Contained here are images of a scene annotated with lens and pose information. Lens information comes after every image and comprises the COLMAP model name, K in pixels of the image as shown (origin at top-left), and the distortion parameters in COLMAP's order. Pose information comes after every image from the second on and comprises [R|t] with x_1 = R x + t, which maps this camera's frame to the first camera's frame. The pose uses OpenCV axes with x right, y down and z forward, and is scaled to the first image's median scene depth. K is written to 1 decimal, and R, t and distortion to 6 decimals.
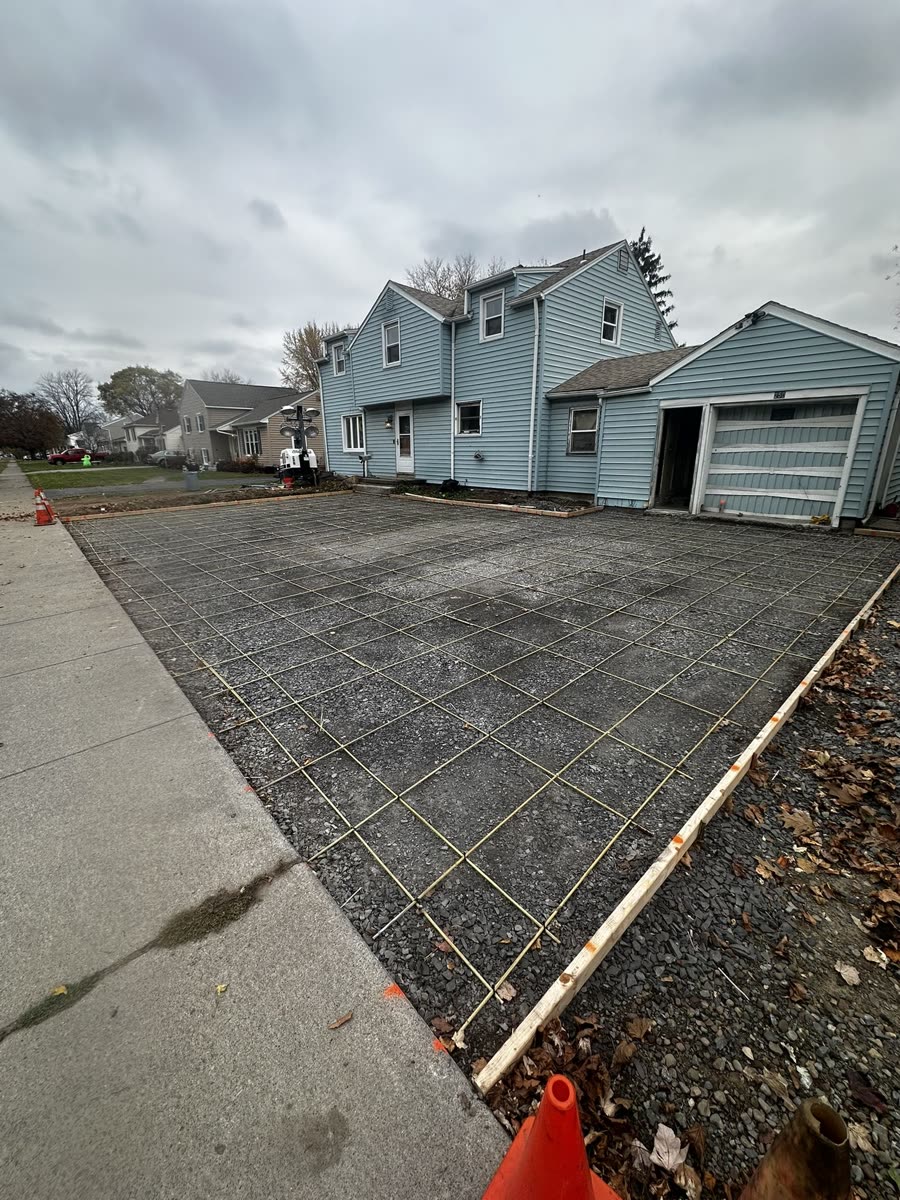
lens RADIAL K [[476.0, 0, 450.0], [0, 476.0, 600.0], [0, 0, 1]] dist [-0.002130, 0.000493]
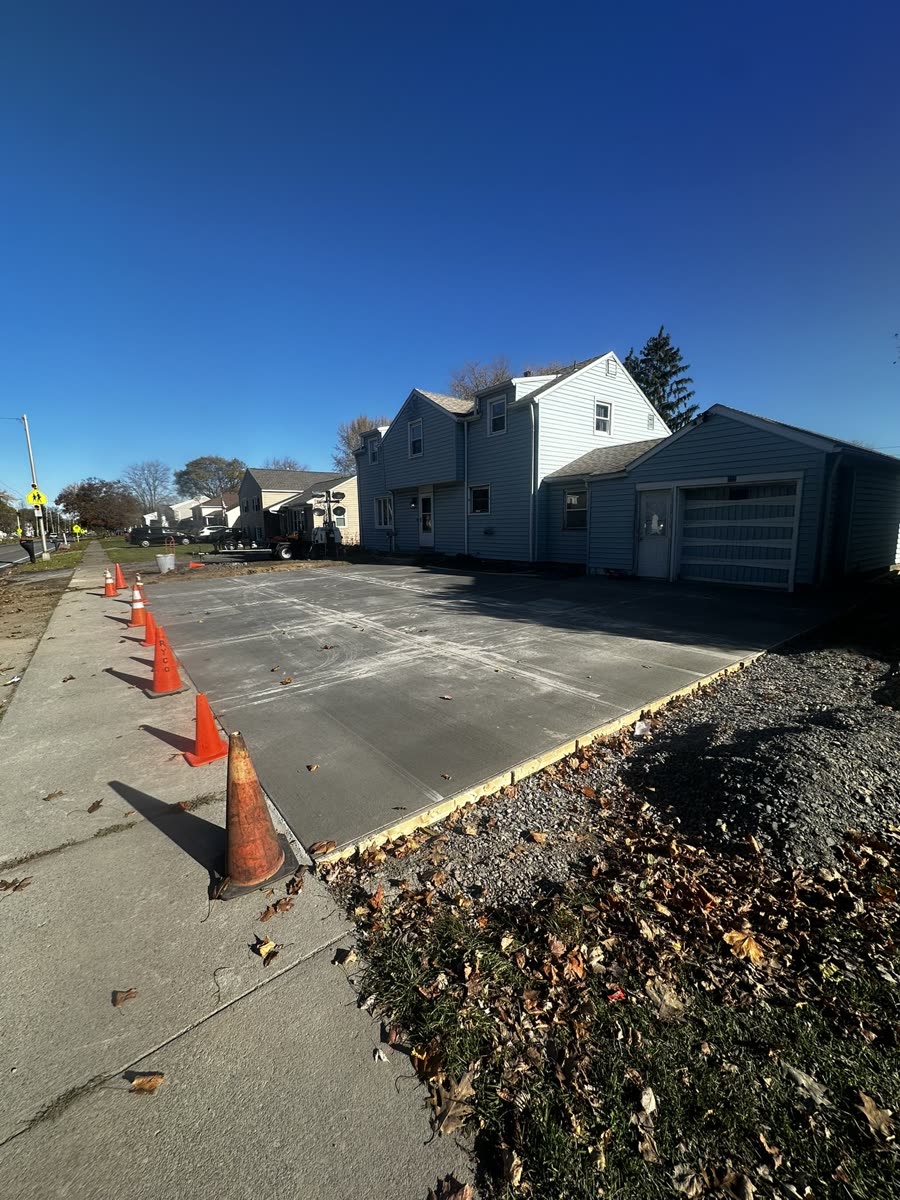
lens RADIAL K [[480.1, 0, 450.0], [0, 480.1, 600.0], [0, 0, 1]] dist [-0.000041, -0.000041]
pose [[0.995932, 0.002760, -0.090068, 0.083052], [-0.016092, 0.988911, -0.147637, 0.027588], [0.088662, 0.148485, 0.984932, -0.109046]]
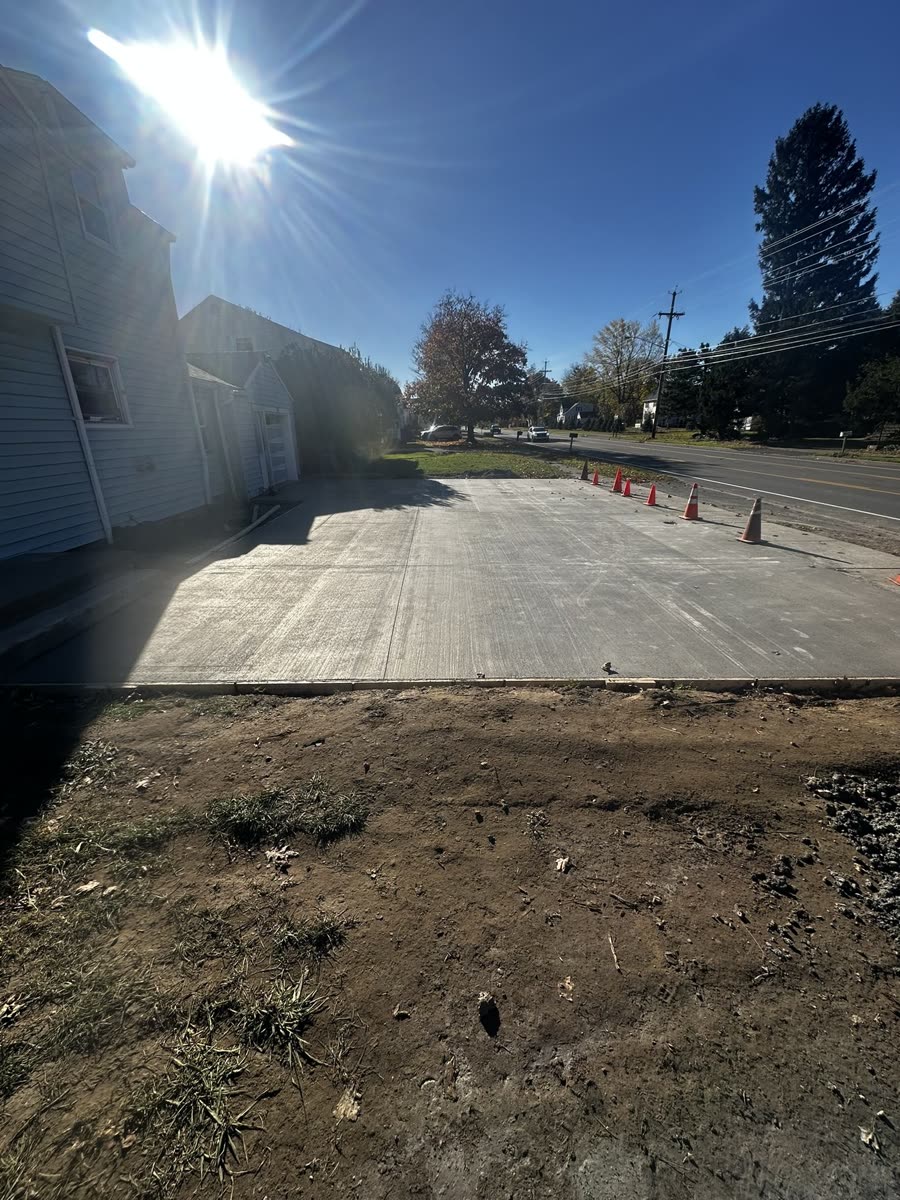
lens RADIAL K [[476.0, 0, 450.0], [0, 476.0, 600.0], [0, 0, 1]] dist [-0.002130, 0.000493]
pose [[-0.762944, -0.215284, 0.609565, -0.652670], [0.199554, 0.818444, 0.538821, -0.457350], [-0.614894, 0.532731, -0.581465, 1.350831]]
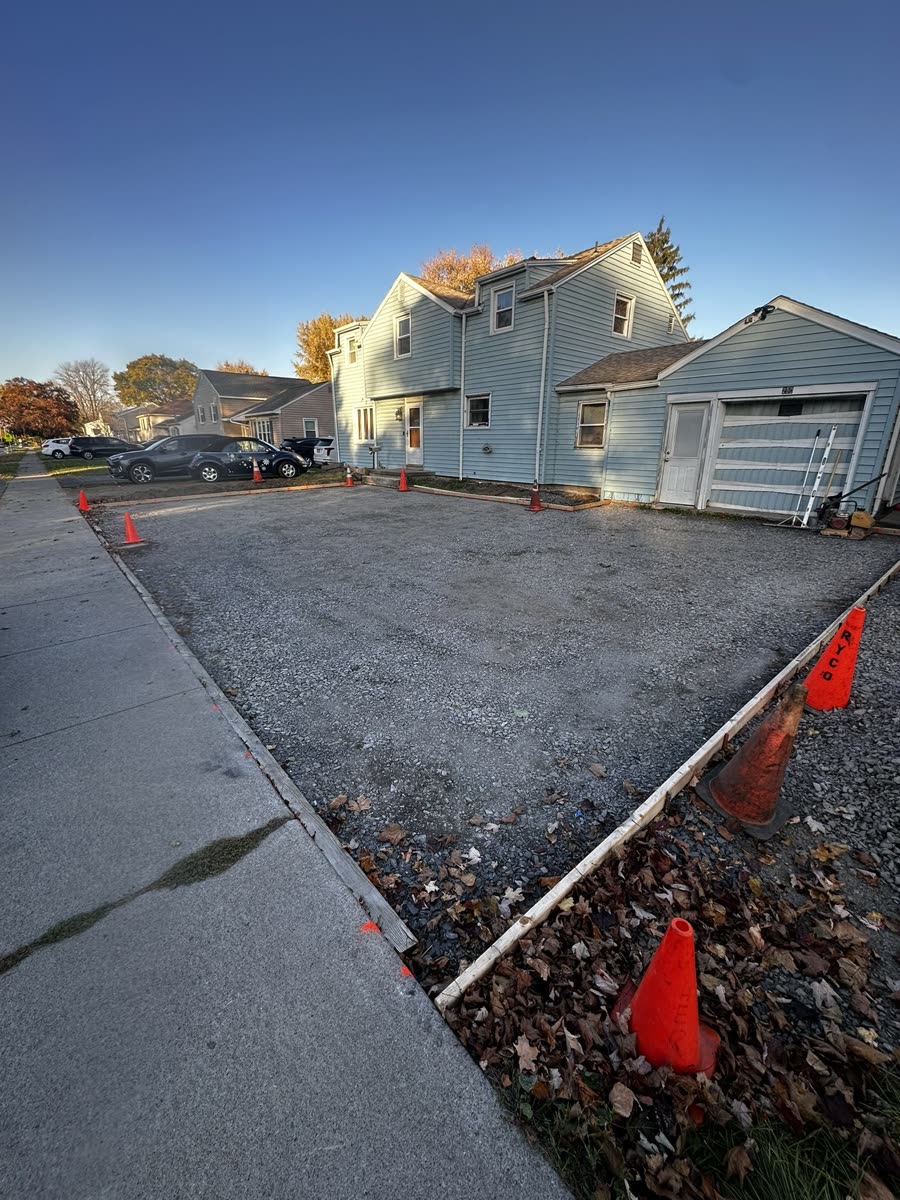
lens RADIAL K [[477.4, 0, 450.0], [0, 477.4, 600.0], [0, 0, 1]] dist [-0.002727, 0.000068]
pose [[0.999612, 0.017996, -0.021262, 0.010378], [-0.017721, 0.999758, 0.013034, 0.005318], [0.021491, -0.012652, 0.999689, -0.013353]]
